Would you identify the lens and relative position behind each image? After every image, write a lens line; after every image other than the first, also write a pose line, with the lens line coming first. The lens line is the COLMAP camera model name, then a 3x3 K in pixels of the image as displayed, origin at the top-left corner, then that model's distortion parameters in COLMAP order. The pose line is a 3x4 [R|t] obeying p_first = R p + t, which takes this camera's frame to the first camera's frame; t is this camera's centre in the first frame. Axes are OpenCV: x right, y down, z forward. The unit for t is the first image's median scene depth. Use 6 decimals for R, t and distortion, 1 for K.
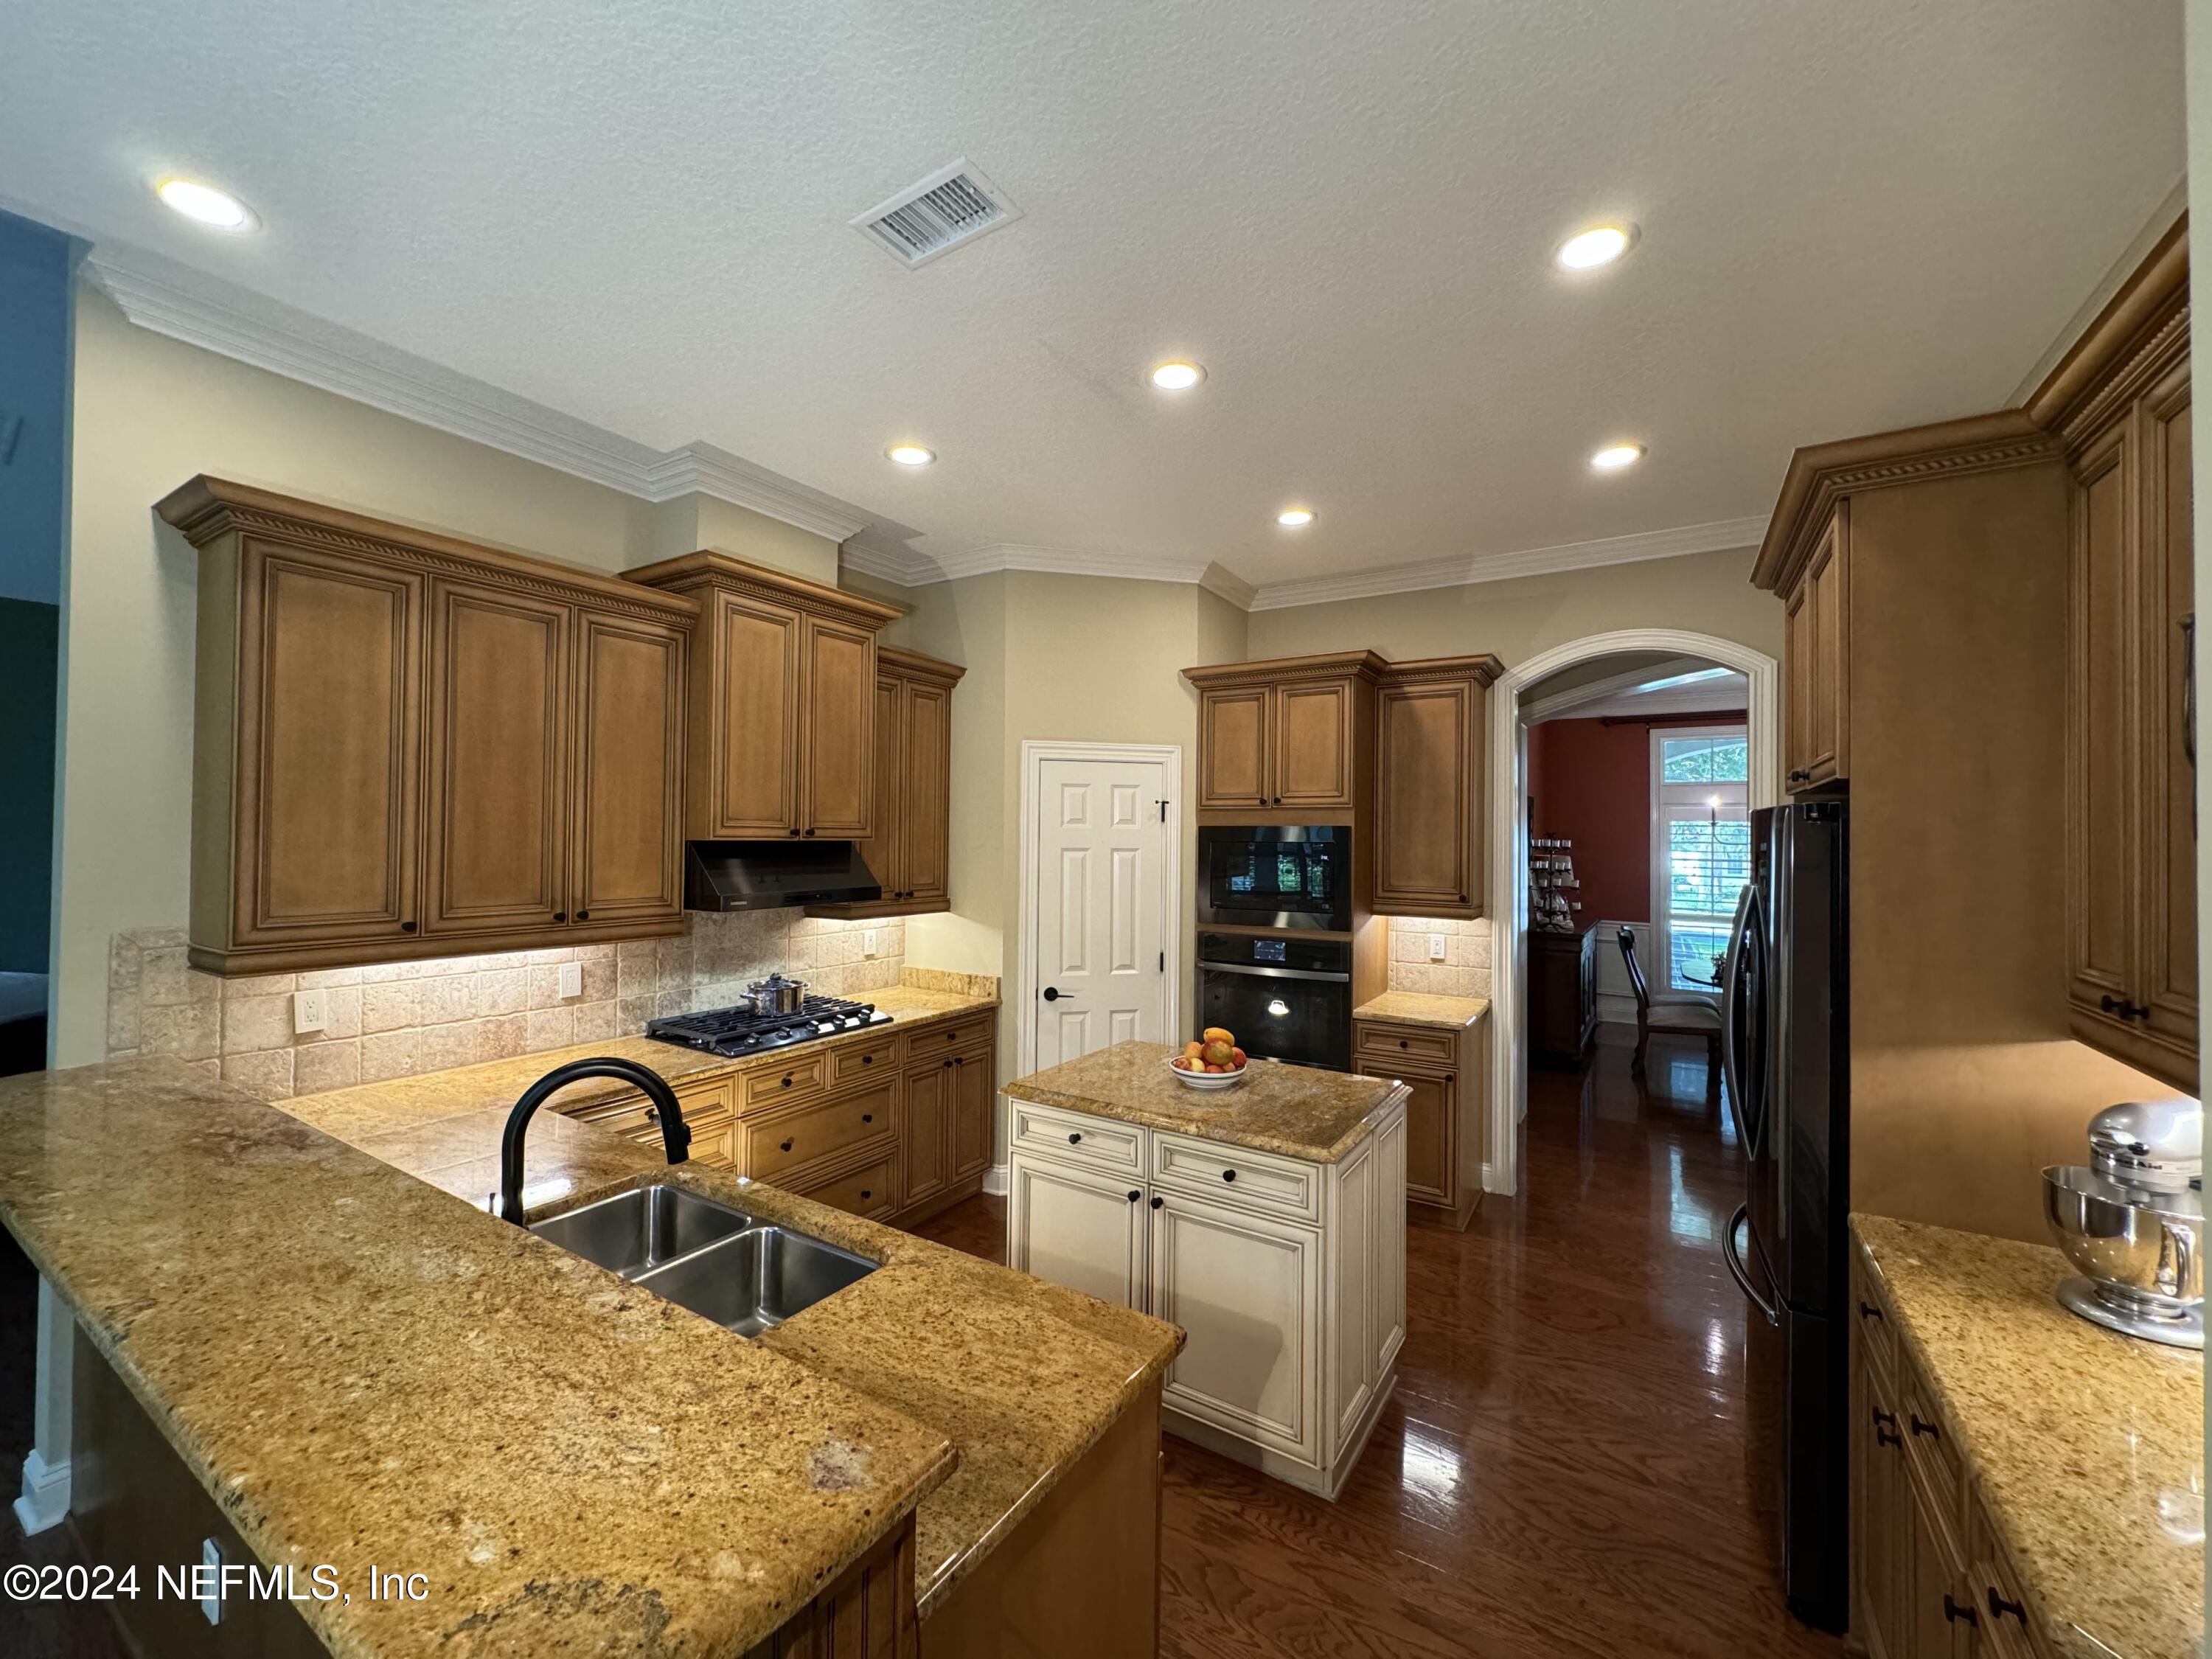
lens RADIAL K [[886.0, 0, 1102.5], [0, 886.0, 827.2], [0, 0, 1]] dist [-0.002159, 0.000452]
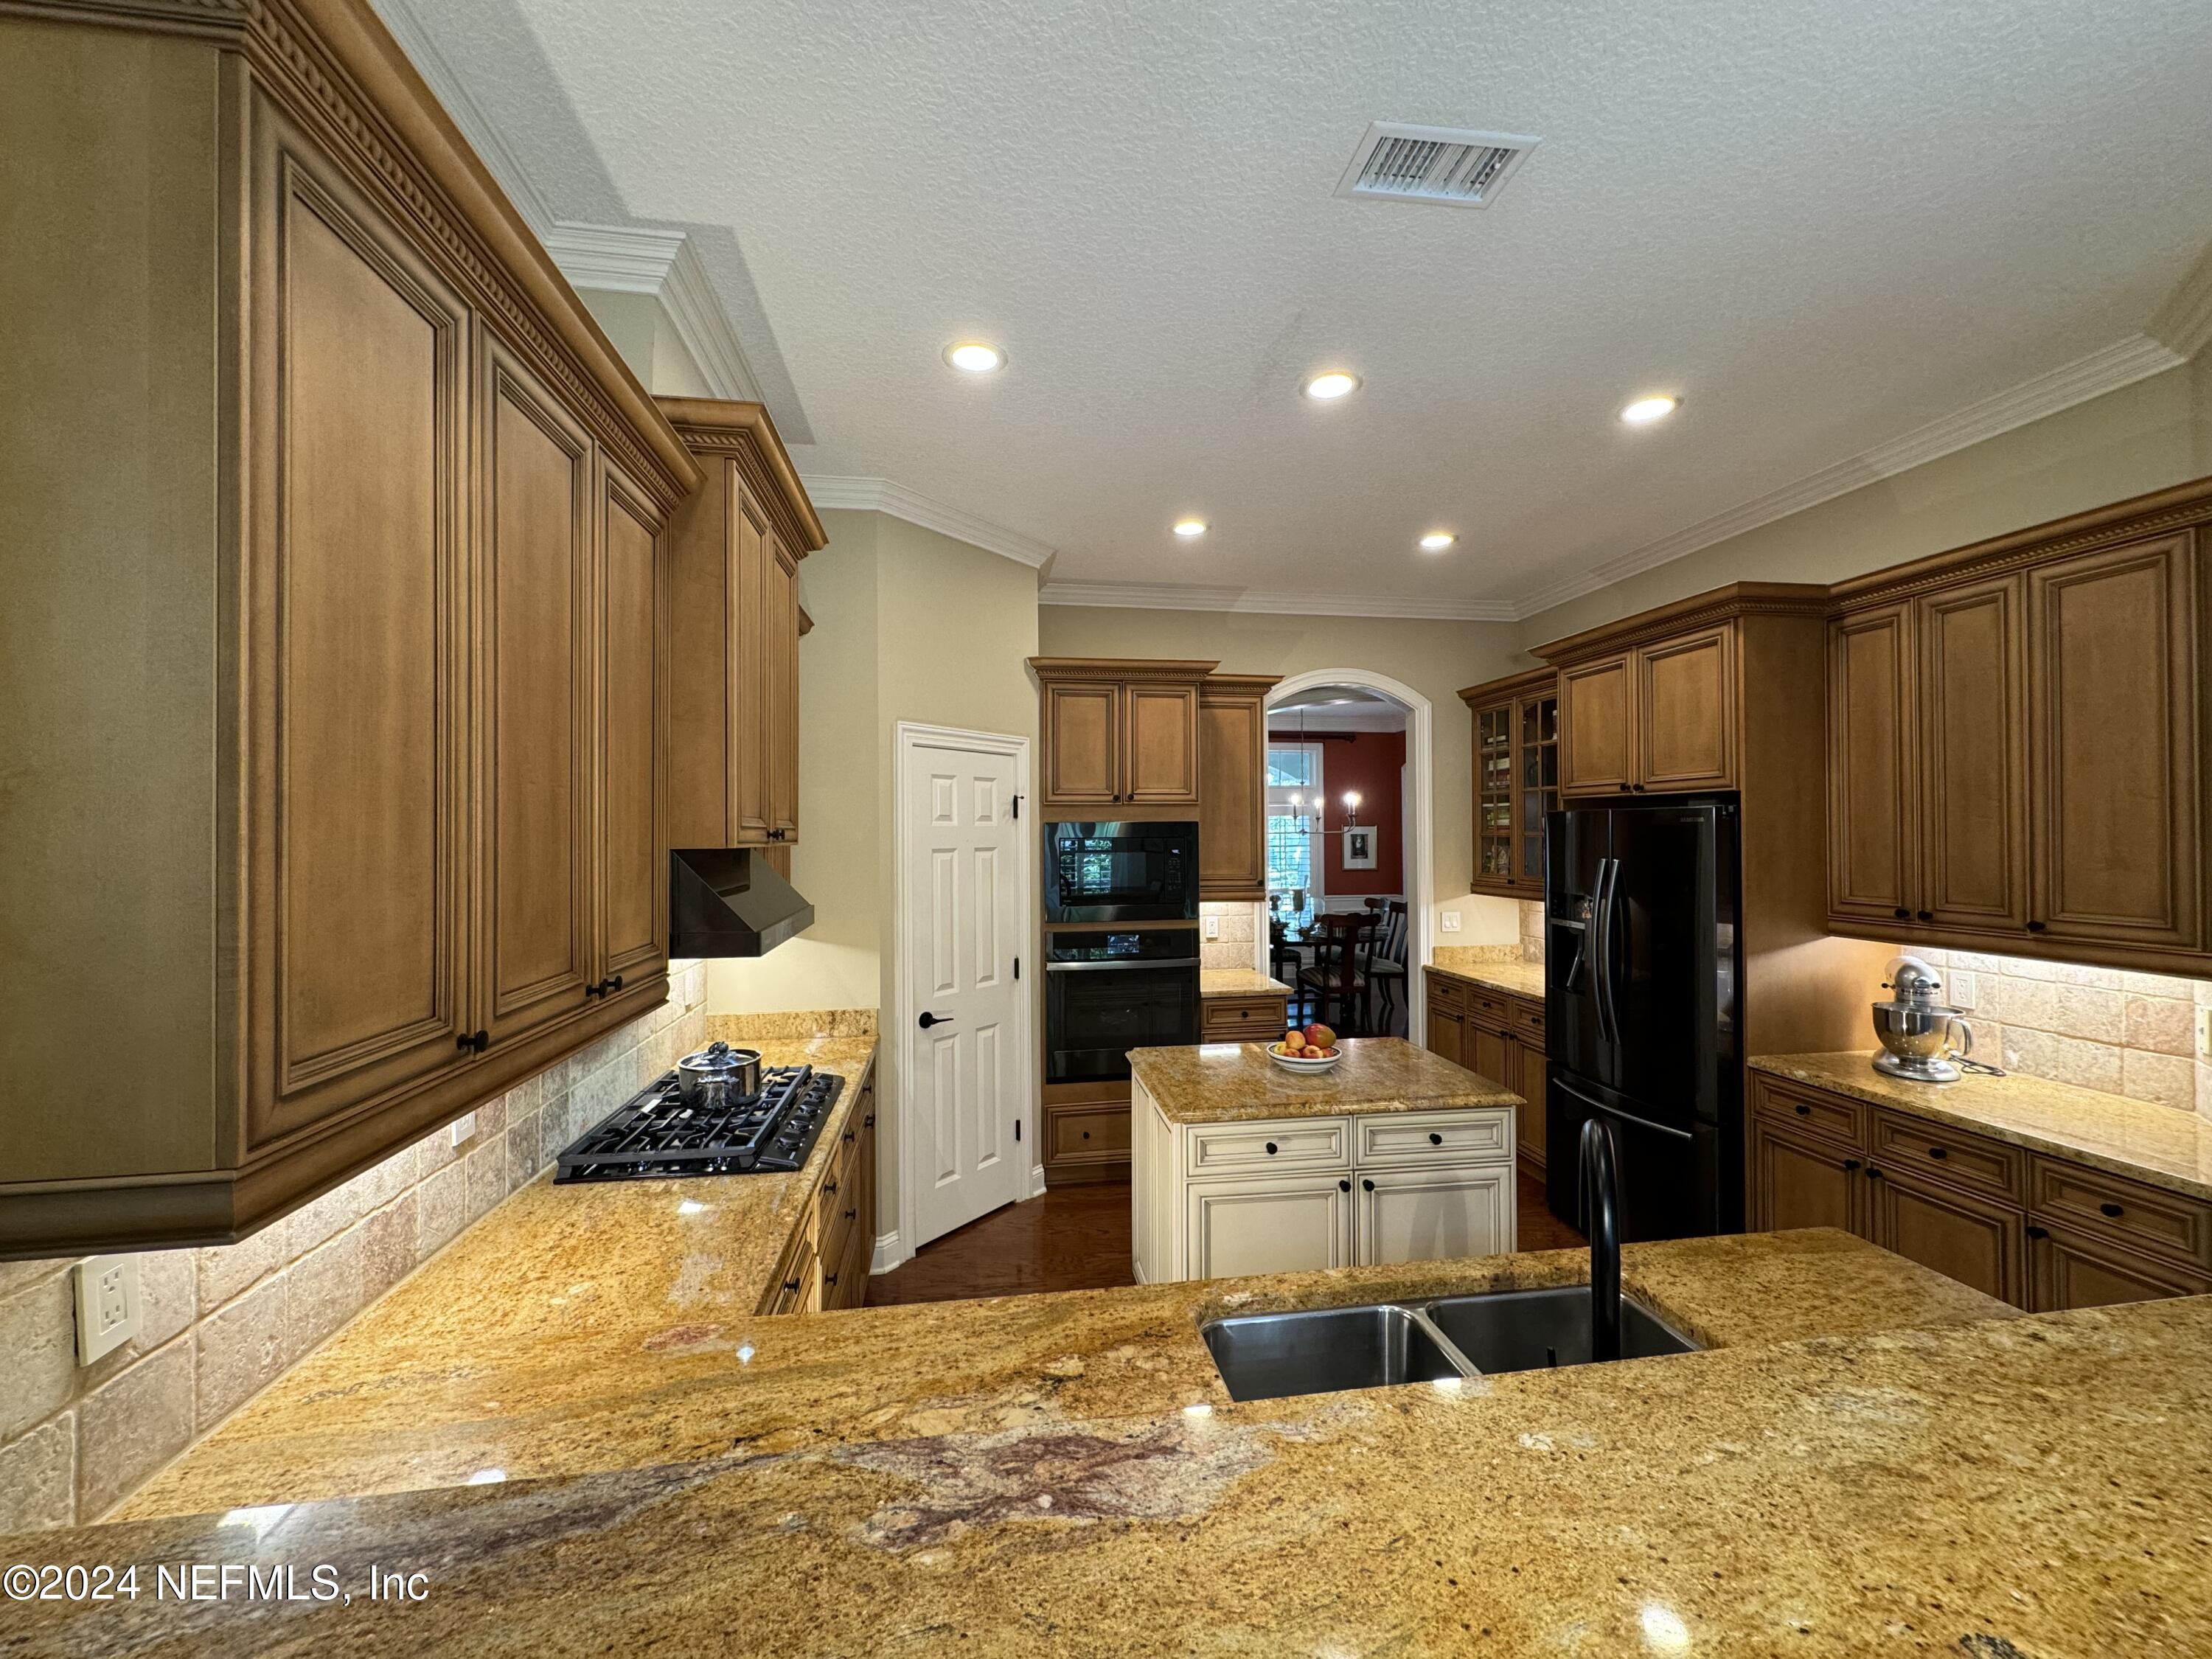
lens RADIAL K [[886.0, 0, 1102.5], [0, 886.0, 827.2], [0, 0, 1]] dist [-0.002159, 0.000452]
pose [[0.754247, -0.009601, 0.656520, -0.507086], [0.006155, 0.999953, 0.007553, -0.003200], [-0.656562, -0.001656, 0.754271, 0.251750]]
